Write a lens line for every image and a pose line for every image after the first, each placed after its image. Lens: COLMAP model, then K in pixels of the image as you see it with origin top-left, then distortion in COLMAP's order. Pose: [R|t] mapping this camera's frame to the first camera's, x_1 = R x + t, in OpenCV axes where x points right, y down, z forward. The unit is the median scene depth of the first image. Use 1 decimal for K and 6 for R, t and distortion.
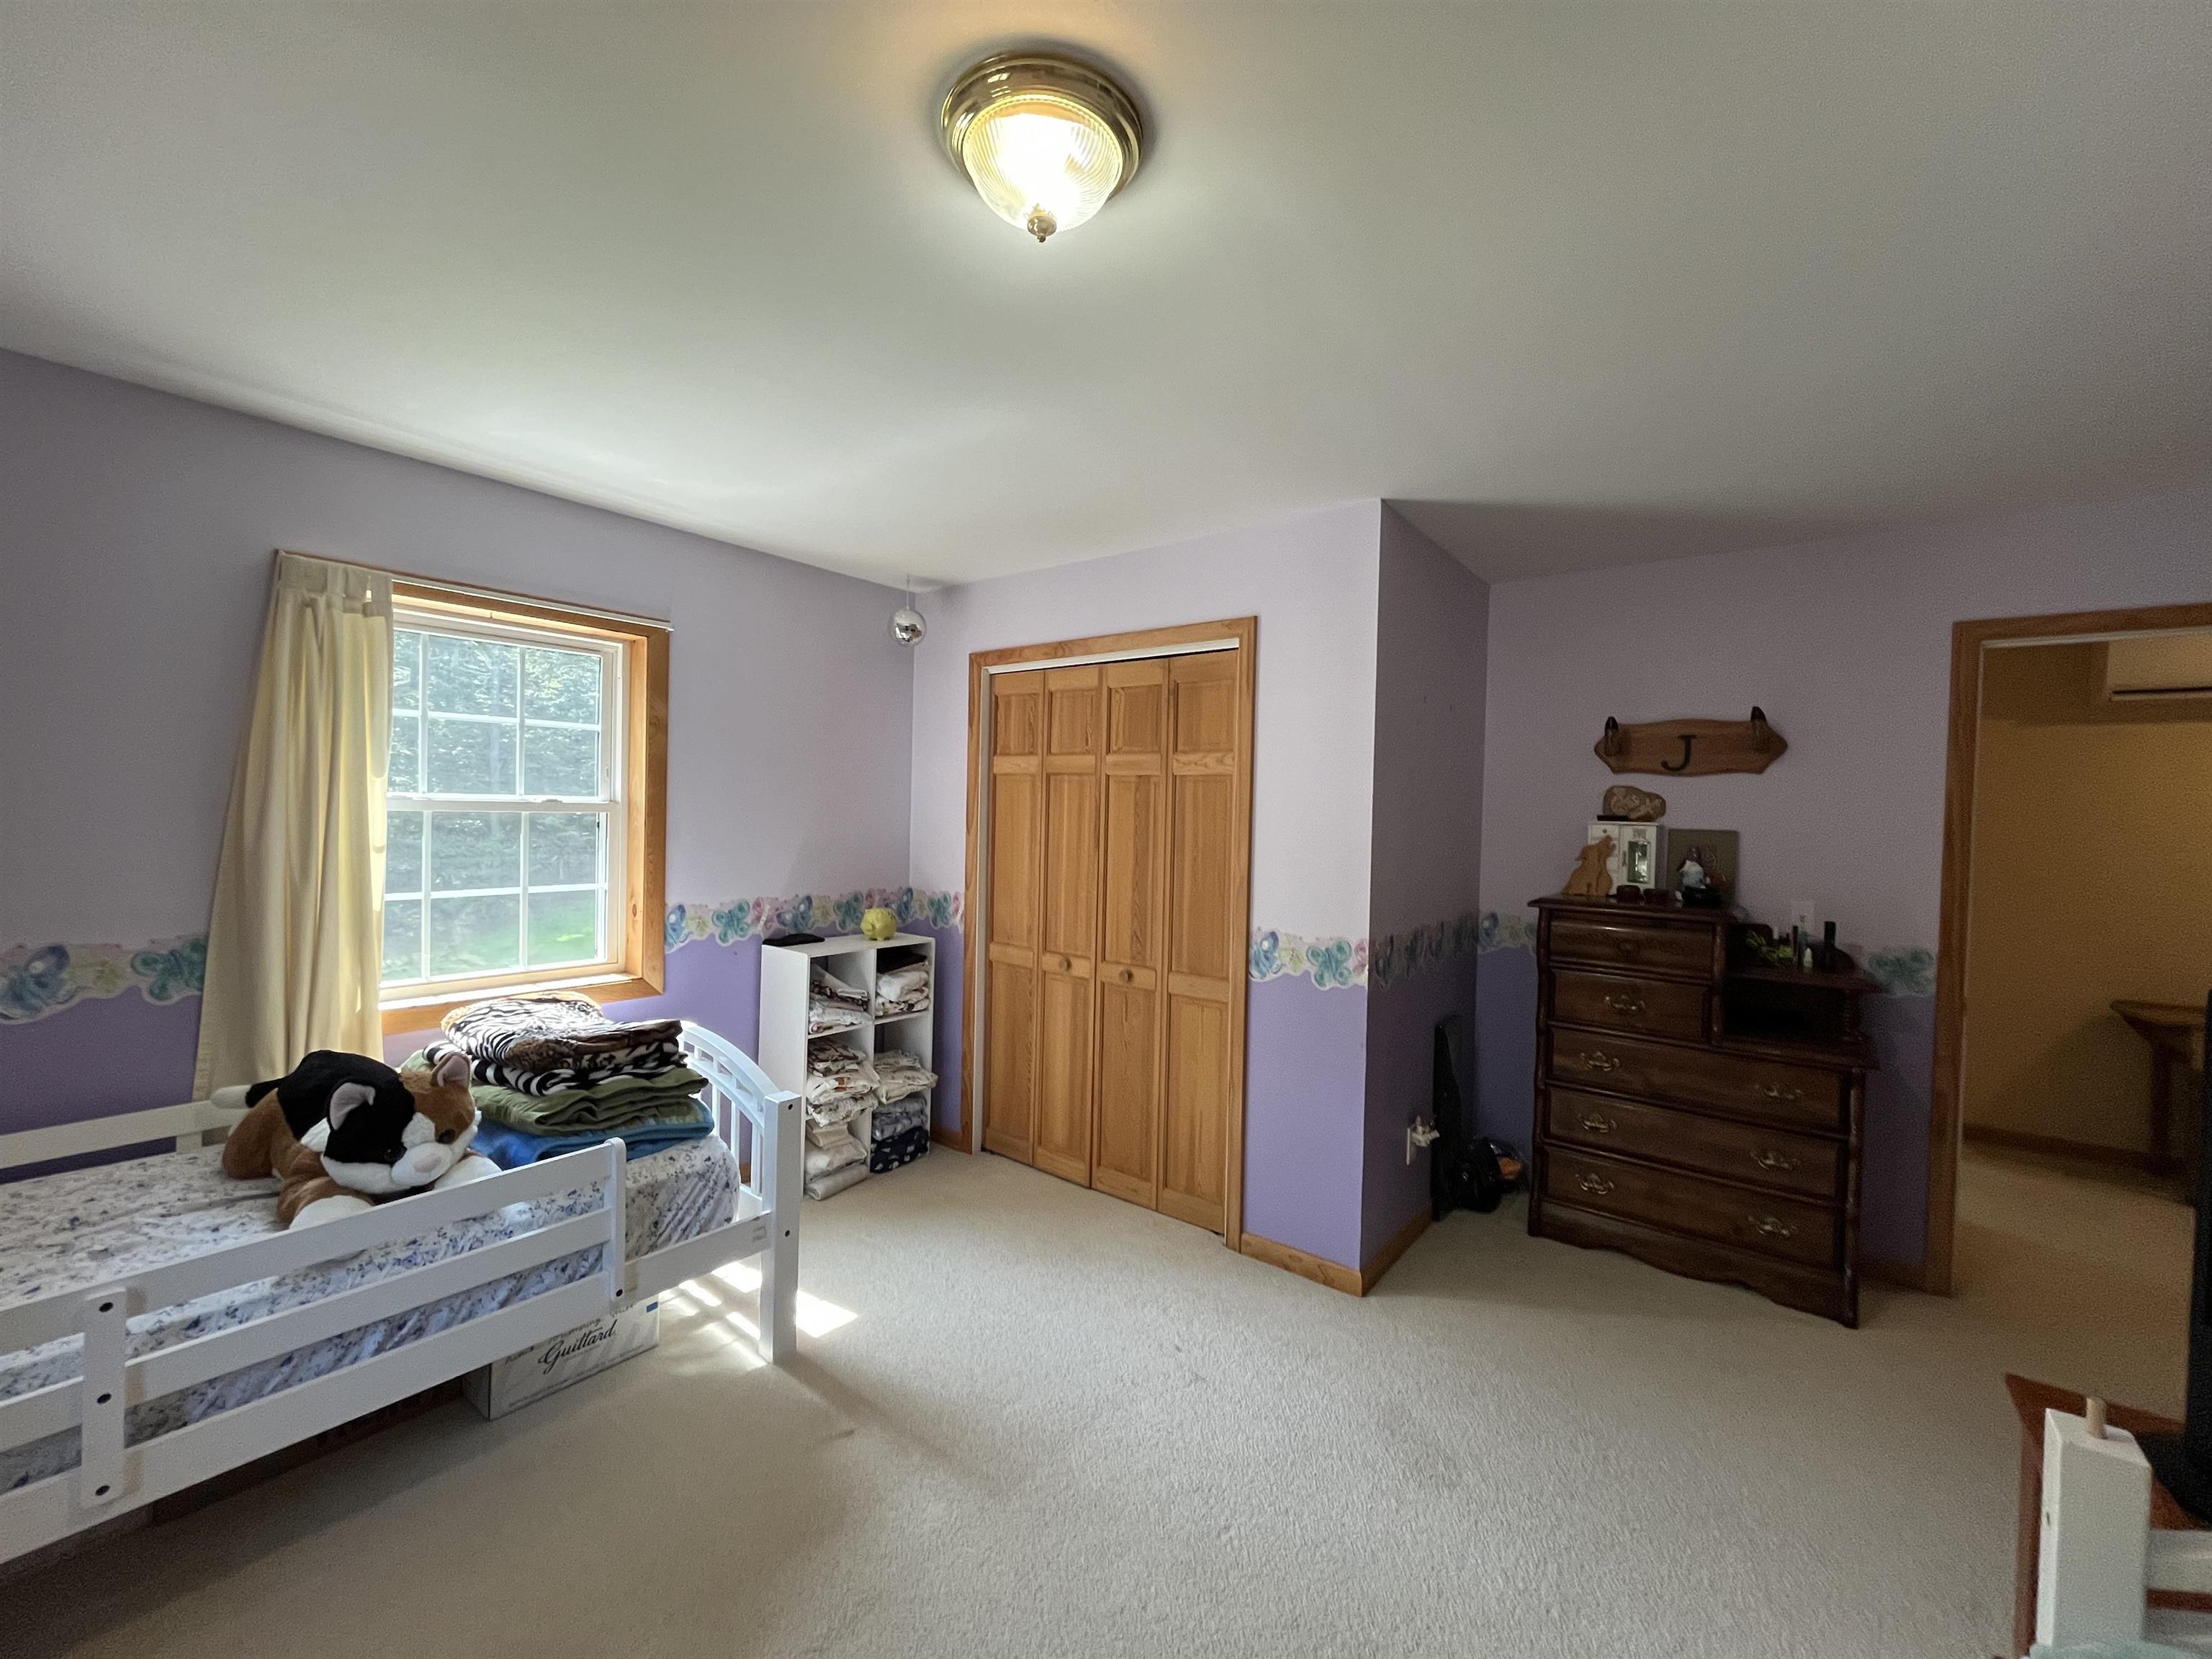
lens RADIAL K [[895.5, 0, 1104.3], [0, 895.5, 819.4], [0, 0, 1]] dist [-0.000979, -0.000419]
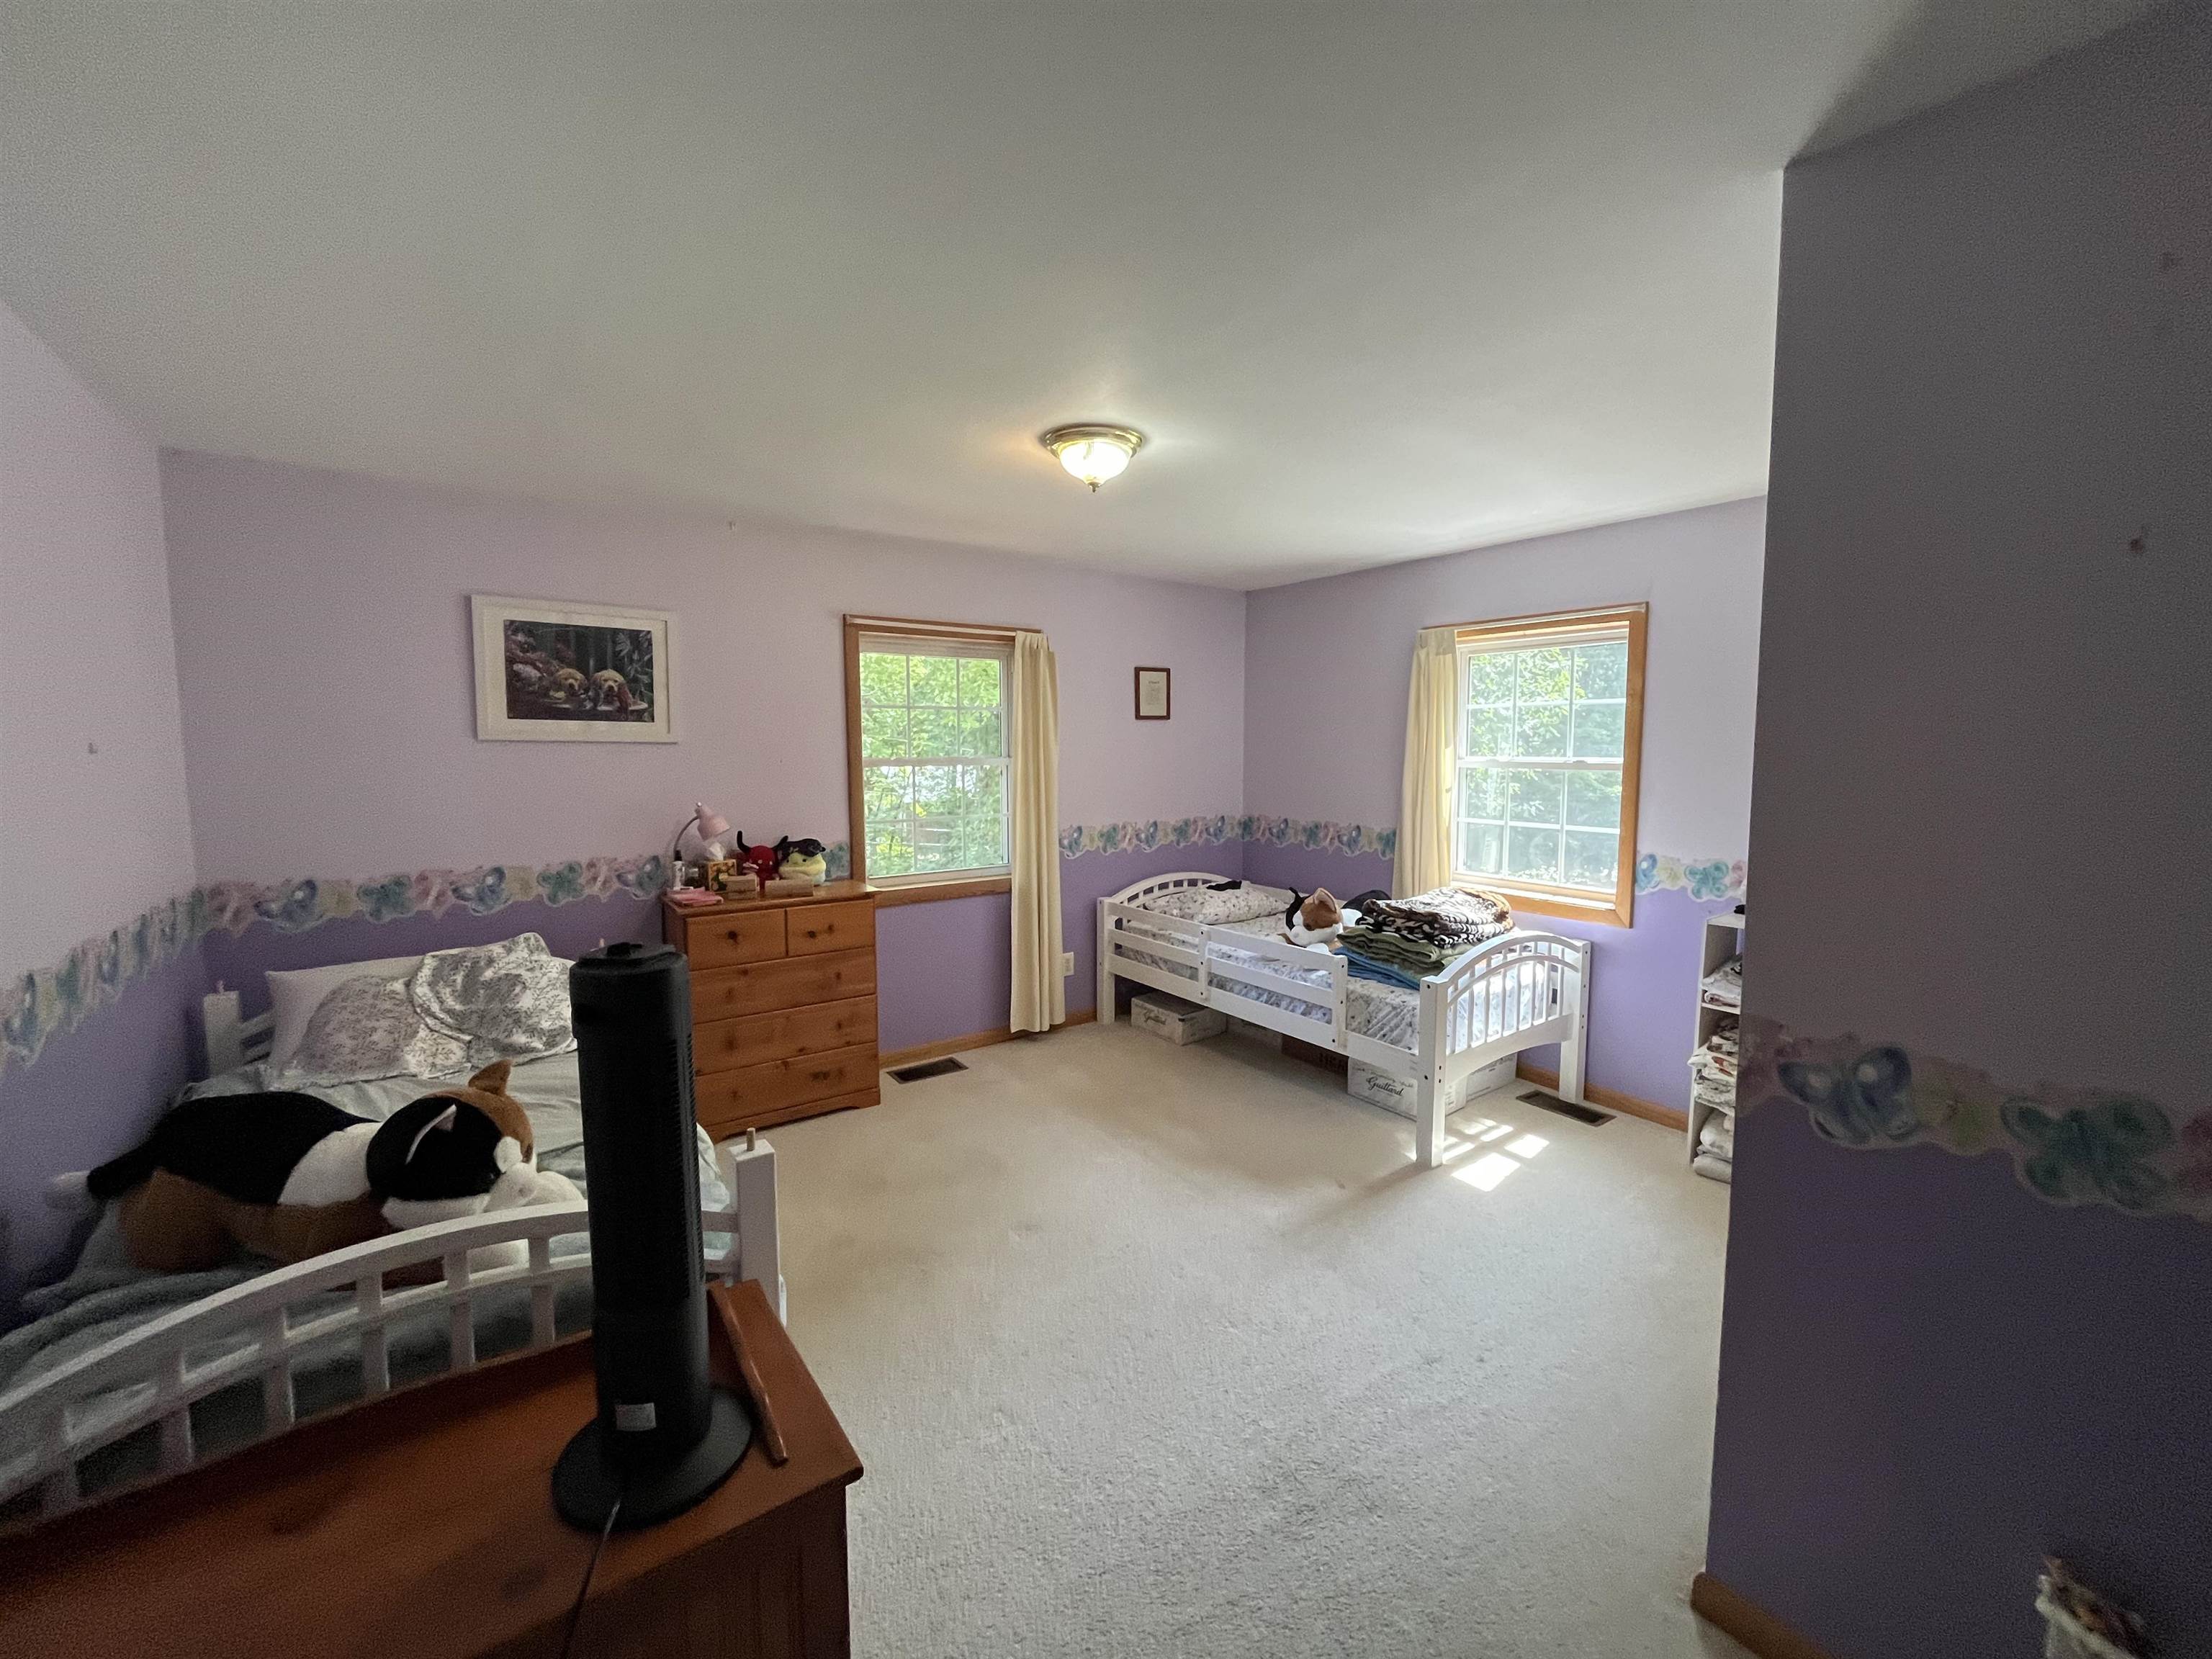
lens RADIAL K [[895.5, 0, 1106.9], [0, 895.5, 826.2], [0, 0, 1]] dist [-0.000979, -0.000419]
pose [[-0.289196, 0.061044, -0.955321, 1.025414], [-0.018153, 0.997436, 0.069230, -0.005776], [0.957098, 0.037363, -0.287347, 0.872484]]
